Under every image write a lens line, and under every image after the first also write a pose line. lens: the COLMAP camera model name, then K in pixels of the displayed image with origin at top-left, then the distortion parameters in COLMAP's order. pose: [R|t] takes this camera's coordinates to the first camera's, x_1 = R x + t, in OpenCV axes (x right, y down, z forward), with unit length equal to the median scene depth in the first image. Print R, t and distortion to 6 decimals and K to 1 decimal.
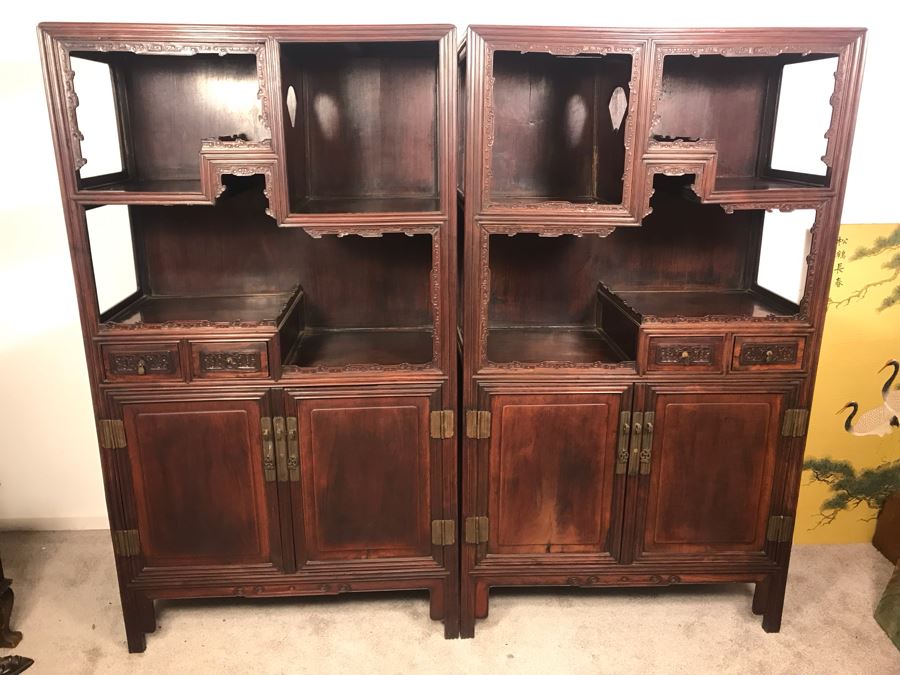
lens RADIAL K [[738.8, 0, 443.6], [0, 738.8, 329.6], [0, 0, 1]] dist [0.041714, -0.038697]
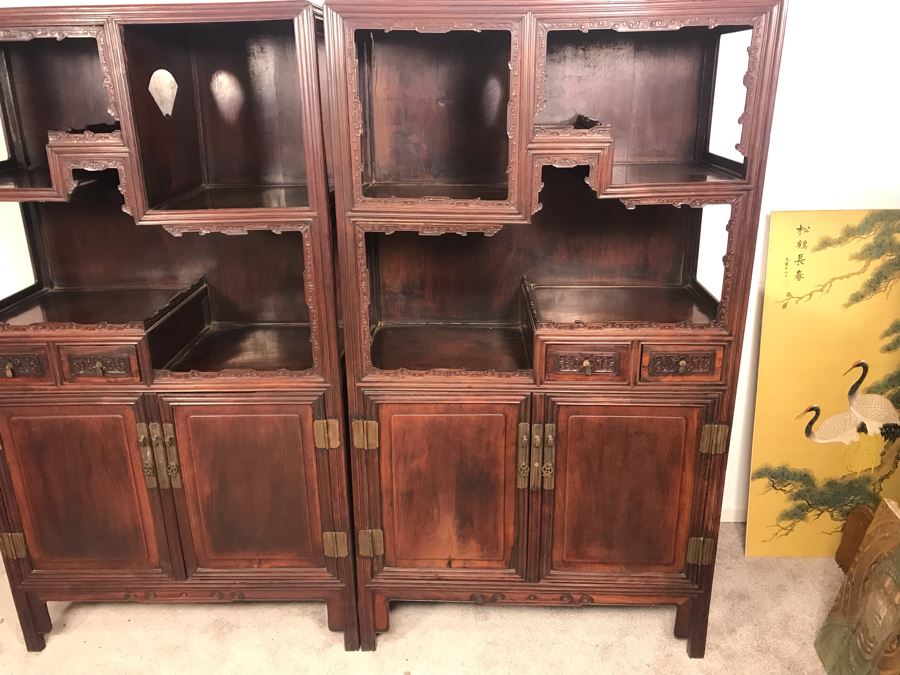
lens RADIAL K [[738.8, 0, 442.8], [0, 738.8, 329.4], [0, 0, 1]] dist [0.041714, -0.038697]
pose [[0.996922, 0.011011, -0.077617, 0.213689], [-0.006779, 0.998487, 0.054568, -0.055156], [0.078100, -0.053874, 0.995489, 0.082976]]
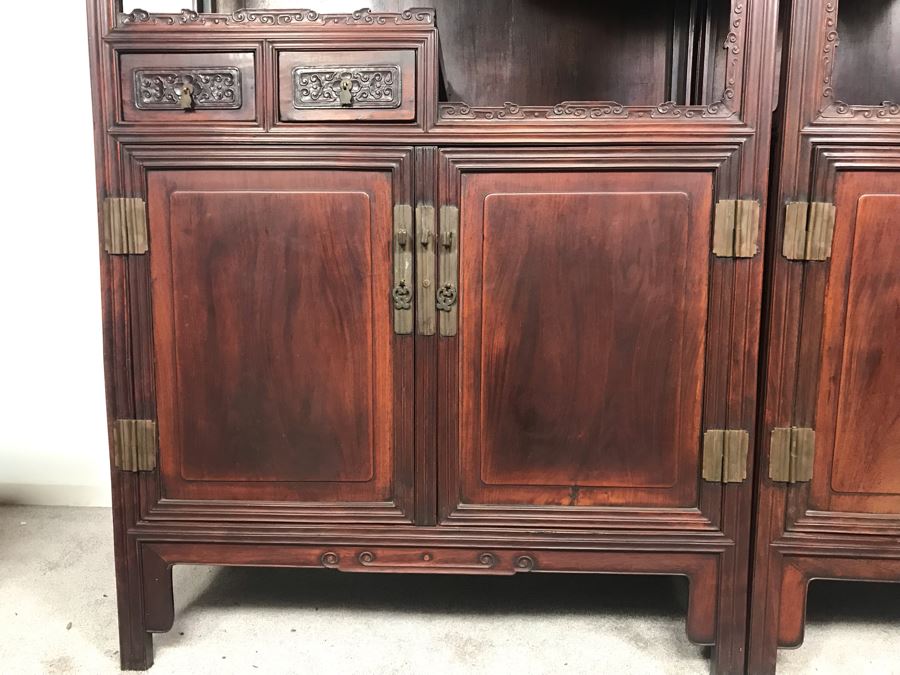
lens RADIAL K [[738.8, 0, 444.5], [0, 738.8, 333.0], [0, 0, 1]] dist [0.041714, -0.038697]
pose [[0.996242, 0.023008, -0.083507, -0.158552], [-0.035976, 0.986899, -0.157279, 0.286480], [0.078795, 0.159692, 0.984017, 0.477230]]
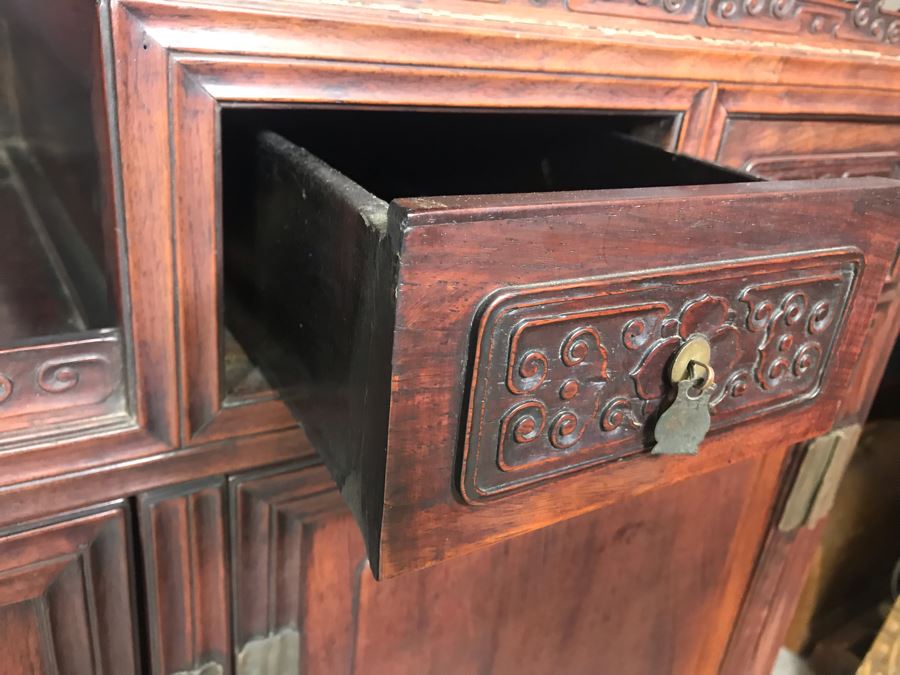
lens RADIAL K [[772.8, 0, 447.2], [0, 772.8, 341.7], [0, 0, 1]] dist [0.039061, -0.038622]
pose [[0.860759, -0.132812, 0.491381, 0.238090], [0.041519, 0.980463, 0.192273, 0.022487], [-0.507316, -0.145099, 0.849457, 0.850558]]
